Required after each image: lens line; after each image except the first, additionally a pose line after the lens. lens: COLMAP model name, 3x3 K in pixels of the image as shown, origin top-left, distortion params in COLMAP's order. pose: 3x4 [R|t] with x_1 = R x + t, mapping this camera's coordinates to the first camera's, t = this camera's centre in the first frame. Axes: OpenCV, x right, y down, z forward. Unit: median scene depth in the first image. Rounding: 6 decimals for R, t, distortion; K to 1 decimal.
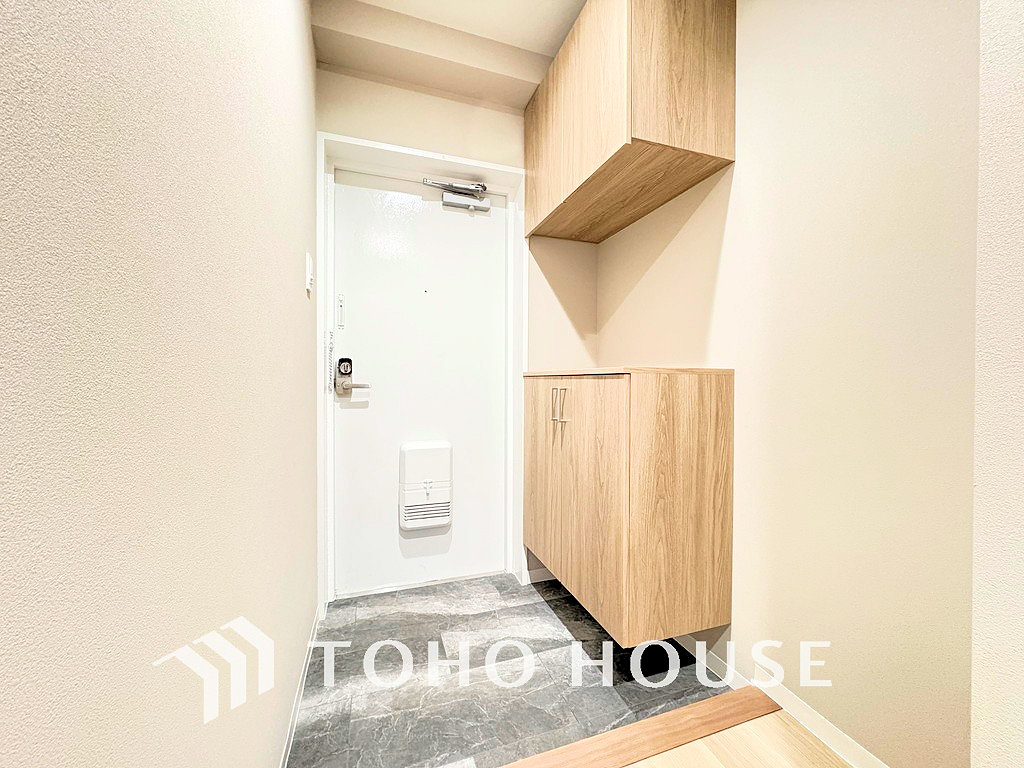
lens RADIAL K [[405.6, 0, 510.6], [0, 405.6, 383.9], [0, 0, 1]] dist [0.002995, 0.000172]
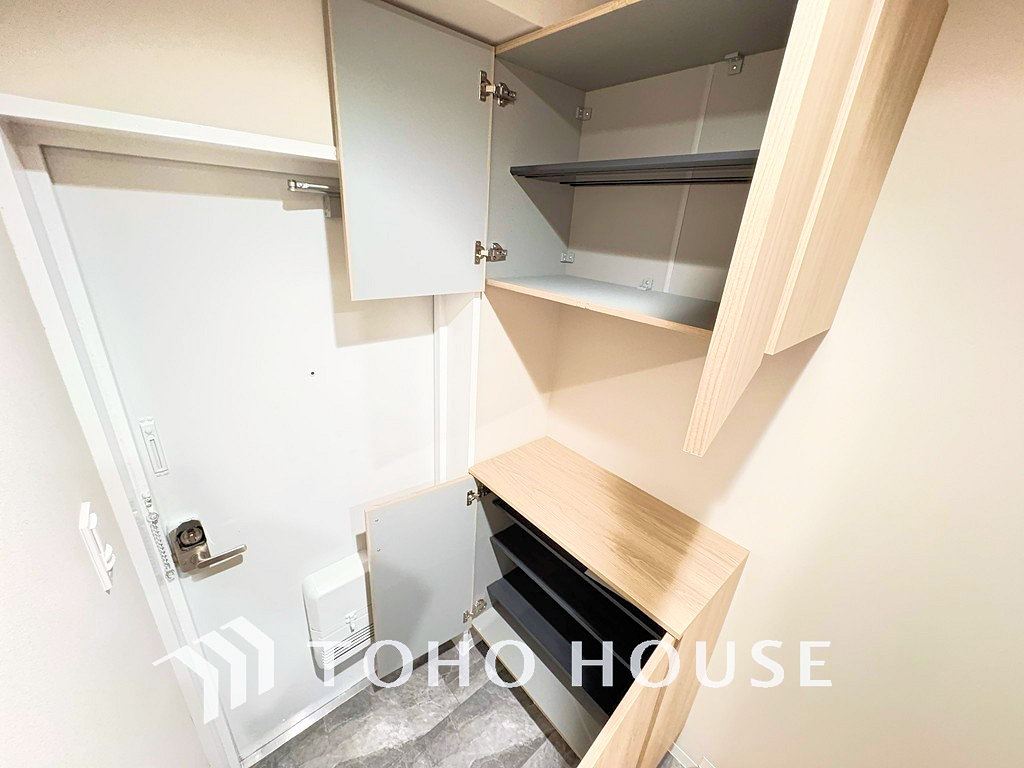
lens RADIAL K [[405.6, 0, 510.6], [0, 405.6, 383.9], [0, 0, 1]] dist [0.002995, 0.000172]
pose [[0.922590, -0.092789, 0.374457, -0.178269], [-0.056095, 0.928062, 0.368177, -0.490824], [-0.381682, -0.360682, 0.851016, 0.396000]]
